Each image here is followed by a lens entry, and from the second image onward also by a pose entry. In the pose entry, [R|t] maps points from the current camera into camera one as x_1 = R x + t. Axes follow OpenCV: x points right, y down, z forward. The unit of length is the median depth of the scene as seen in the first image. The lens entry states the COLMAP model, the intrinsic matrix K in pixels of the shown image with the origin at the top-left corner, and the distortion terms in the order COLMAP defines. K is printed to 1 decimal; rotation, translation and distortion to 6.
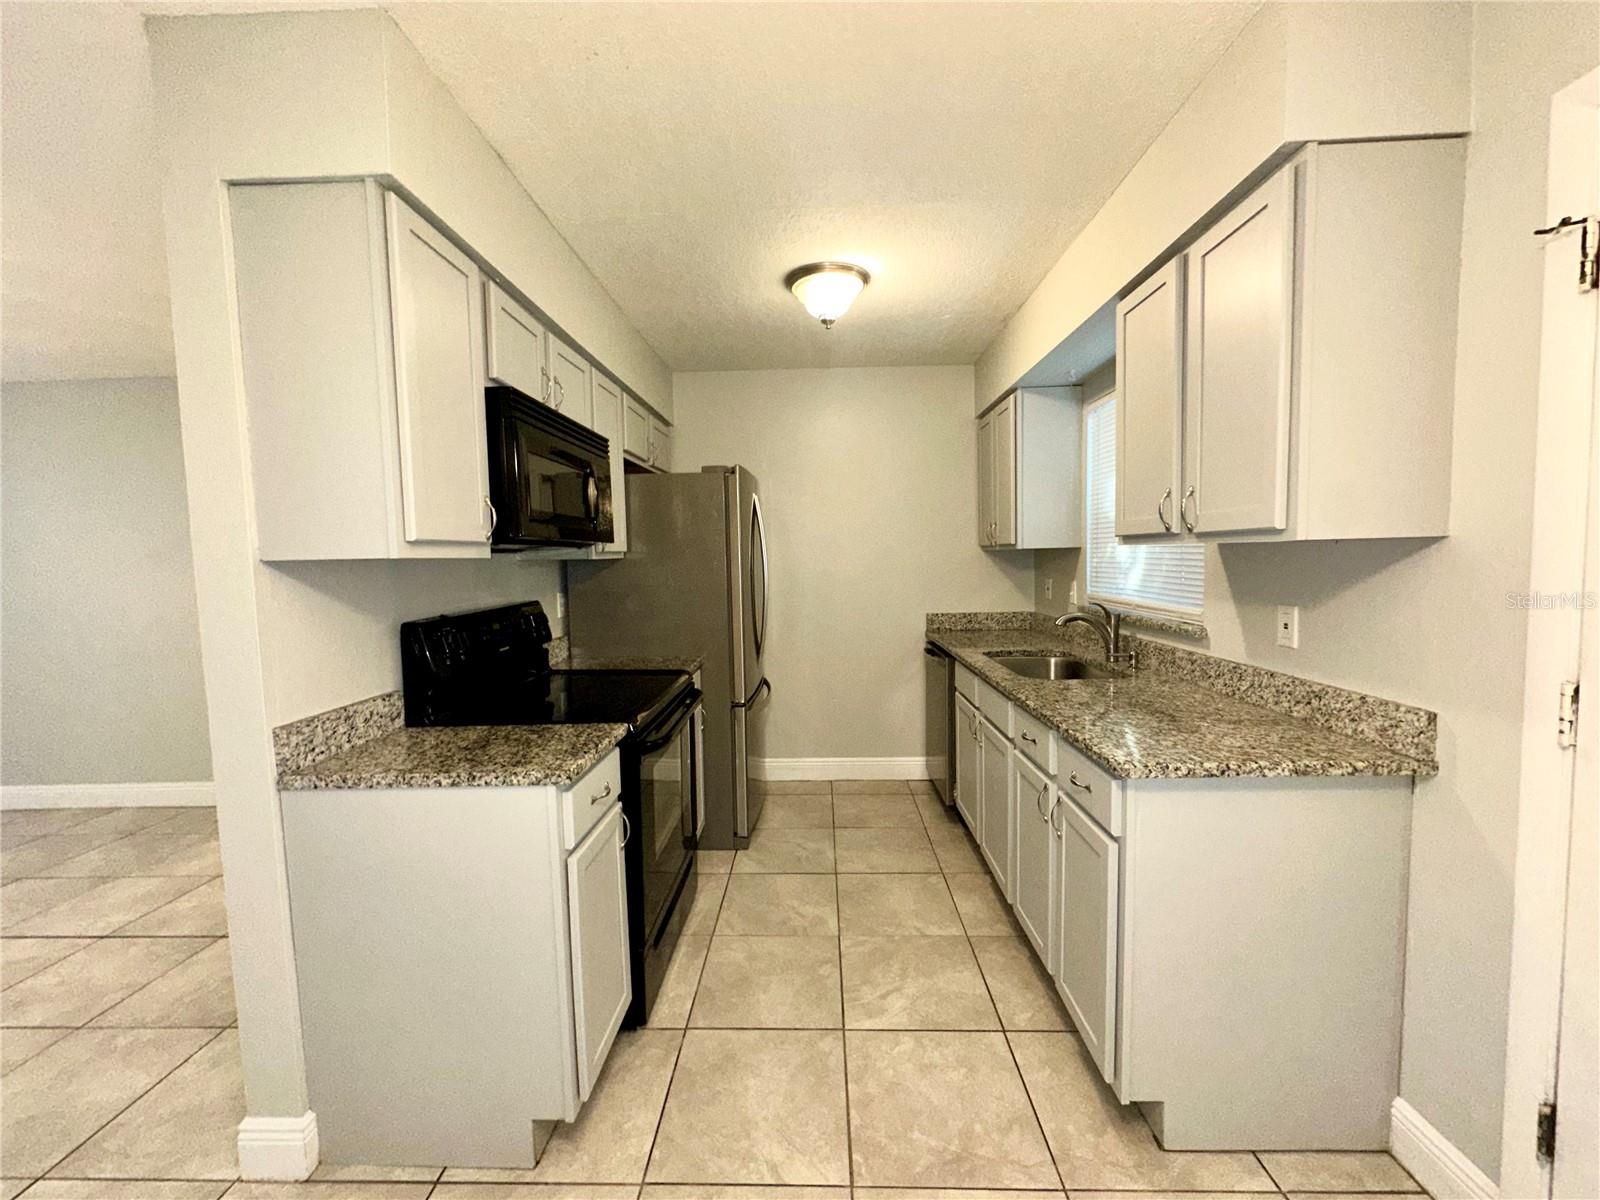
lens RADIAL K [[637.5, 0, 803.4], [0, 637.5, 601.3], [0, 0, 1]] dist [-0.001962, 0.000394]
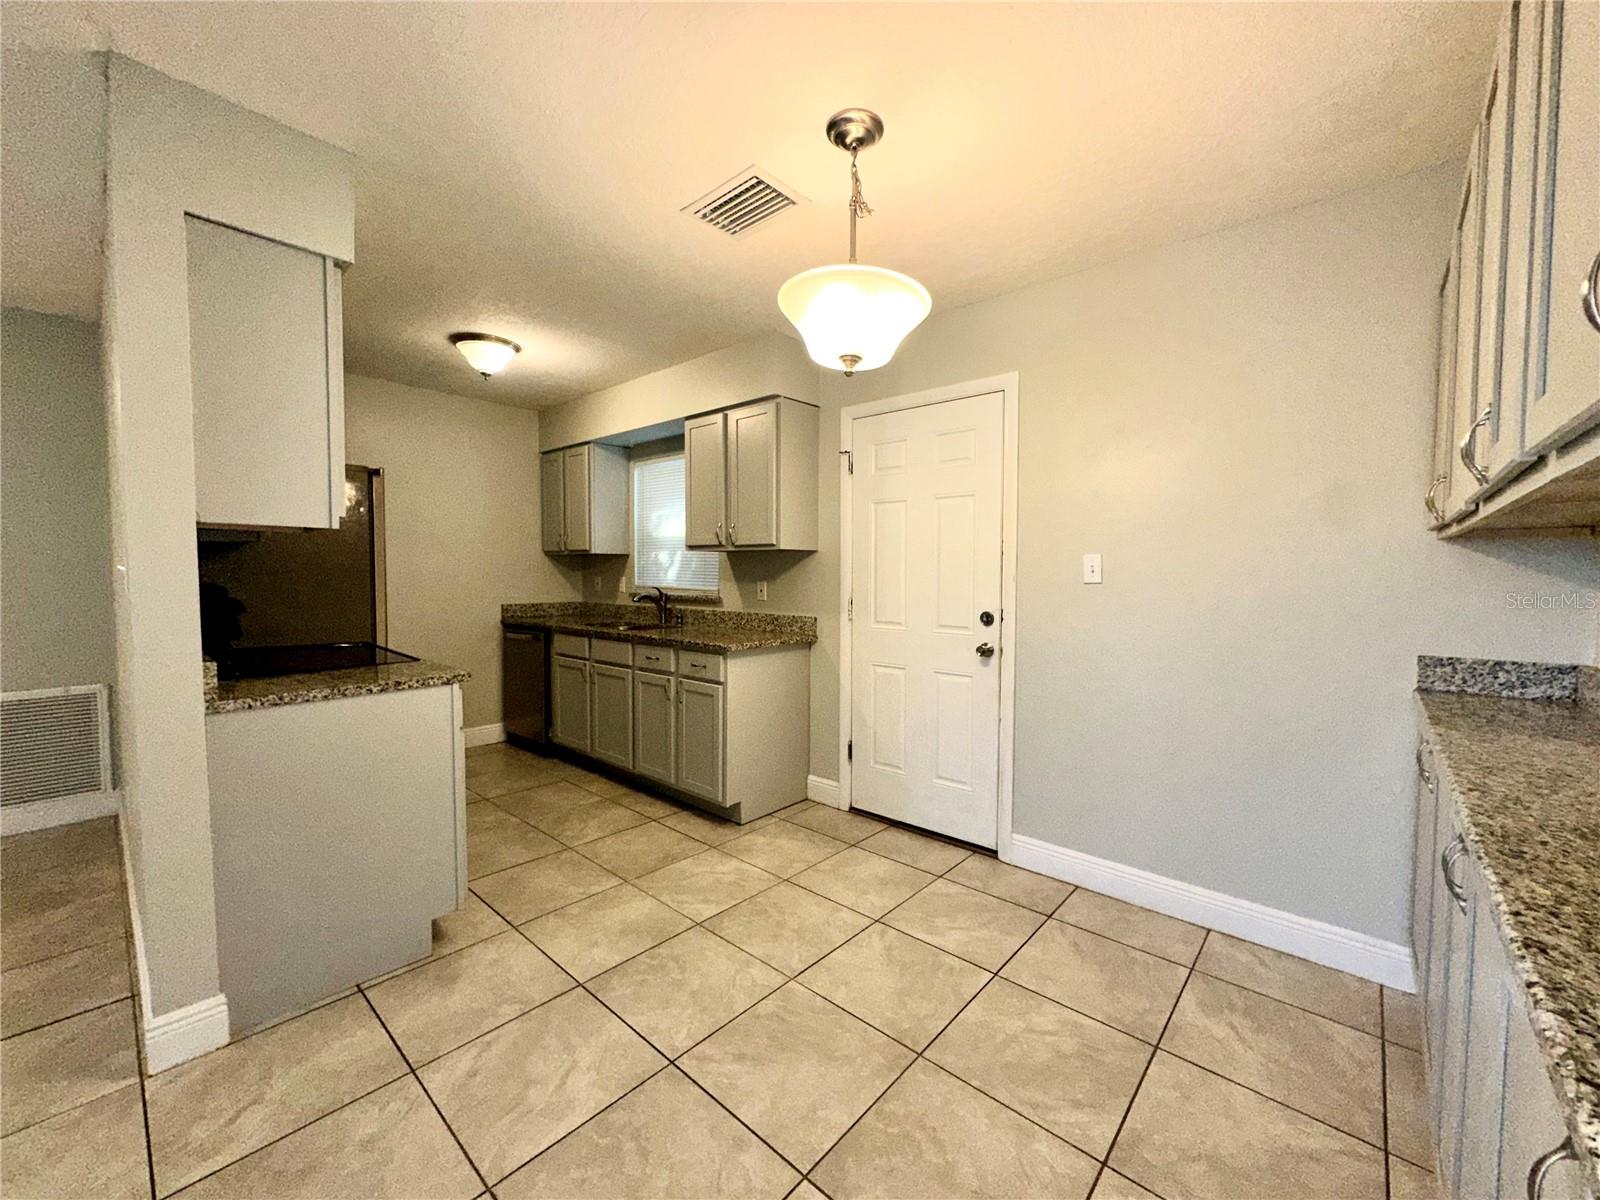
lens RADIAL K [[637.5, 0, 801.1], [0, 637.5, 603.2], [0, 0, 1]] dist [-0.001962, 0.000394]
pose [[0.646925, -0.012773, 0.762446, -0.793545], [0.032932, 0.999395, -0.011199, 0.107501], [-0.761842, 0.032354, 0.646955, -0.495282]]
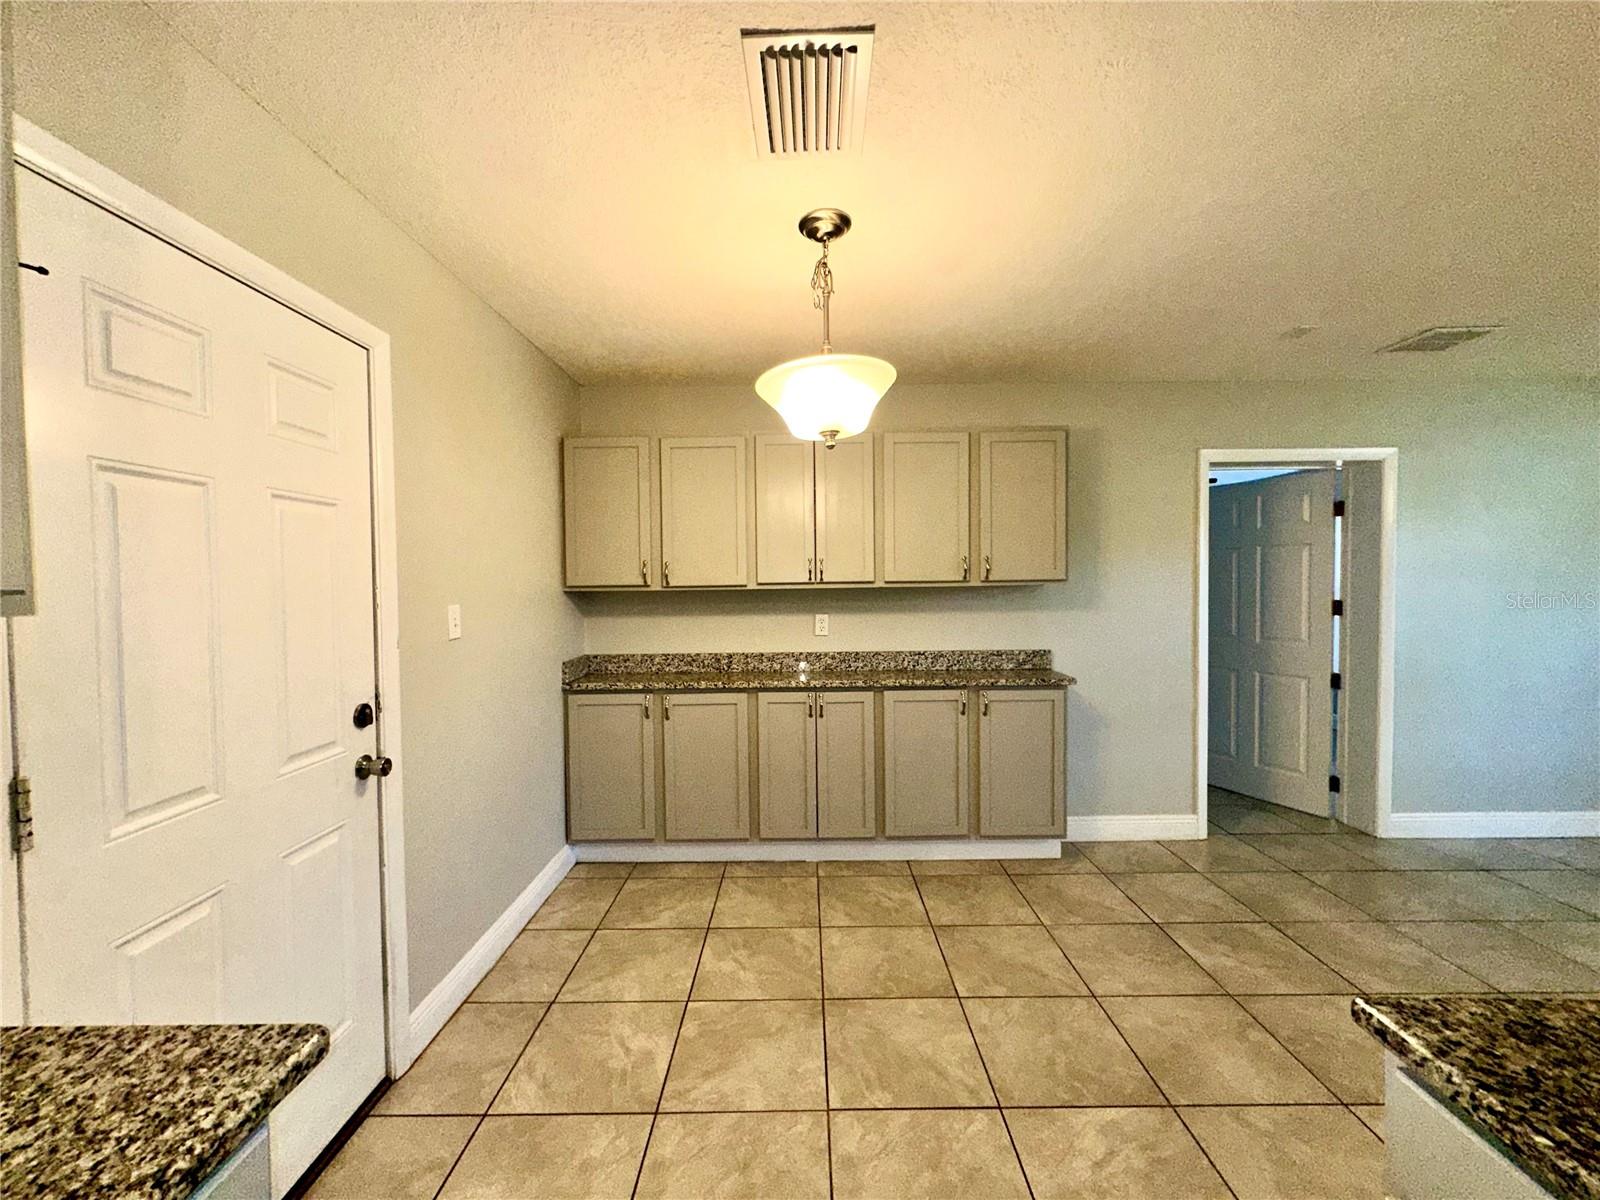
lens RADIAL K [[637.5, 0, 801.6], [0, 637.5, 596.4], [0, 0, 1]] dist [-0.001962, 0.000394]
pose [[-0.999214, 0.031588, -0.023936, 0.080942], [0.029270, 0.995355, 0.091711, -0.104752], [0.026721, 0.090939, -0.995498, 1.147467]]
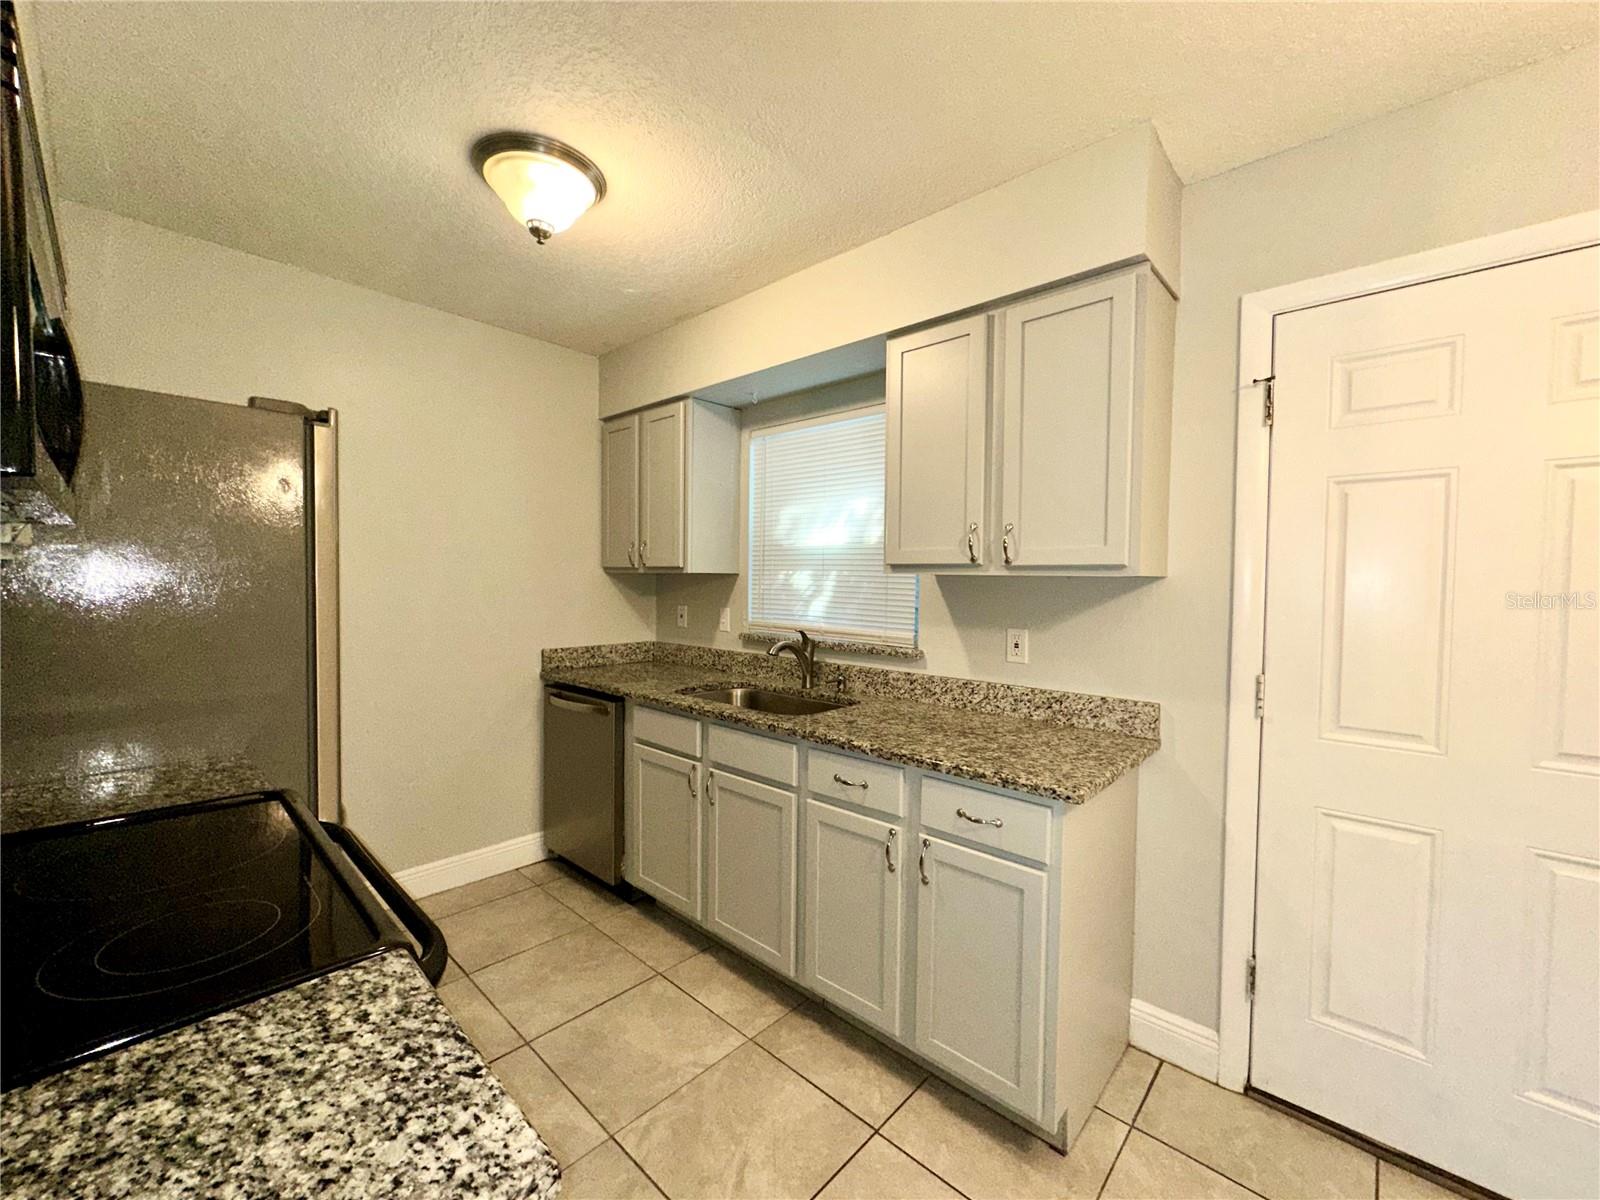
lens RADIAL K [[637.5, 0, 802.2], [0, 637.5, 602.6], [0, 0, 1]] dist [-0.001962, 0.000394]
pose [[0.655572, 0.002467, 0.755128, -0.418825], [0.026115, 0.999322, -0.025937, -0.021587], [-0.754681, 0.036724, 0.655064, 0.502127]]
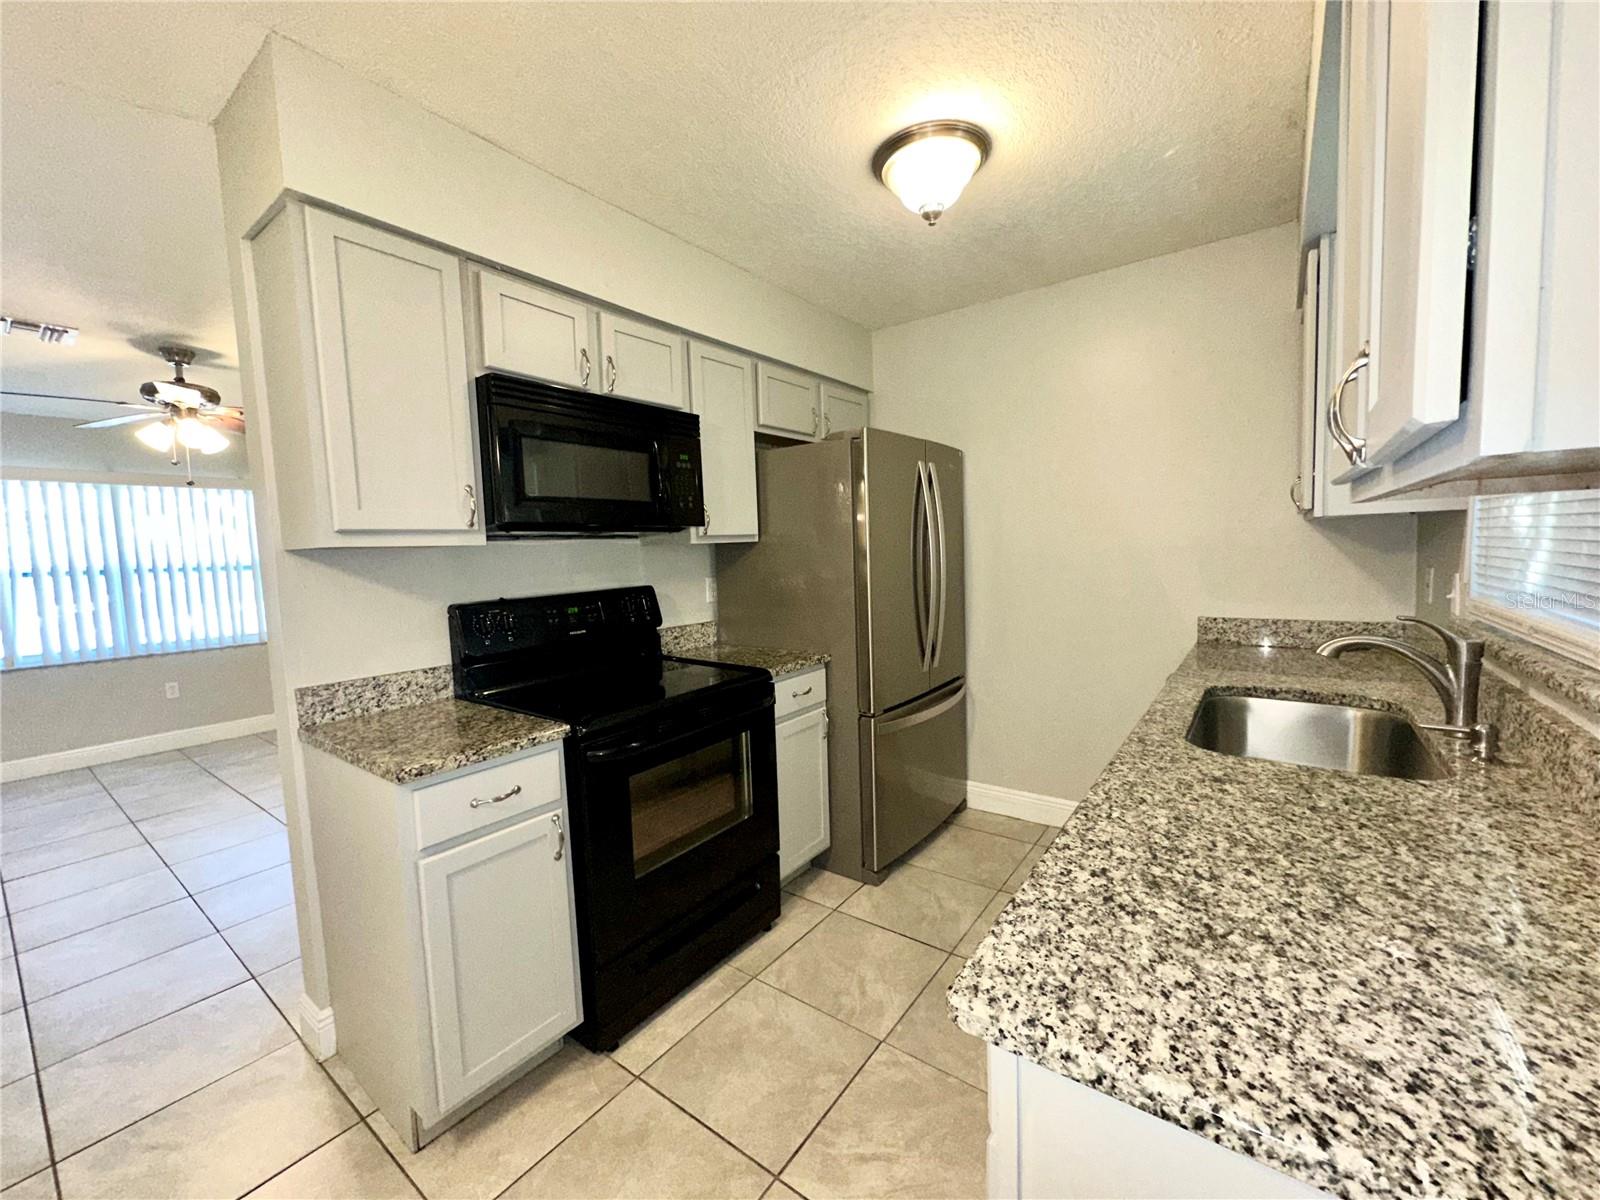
lens RADIAL K [[637.5, 0, 802.2], [0, 637.5, 602.3], [0, 0, 1]] dist [-0.001962, 0.000394]
pose [[0.820998, 0.040805, -0.569472, 0.503205], [-0.023518, 0.999013, 0.037677, -0.025737], [0.570447, -0.017540, 0.821147, 0.438412]]
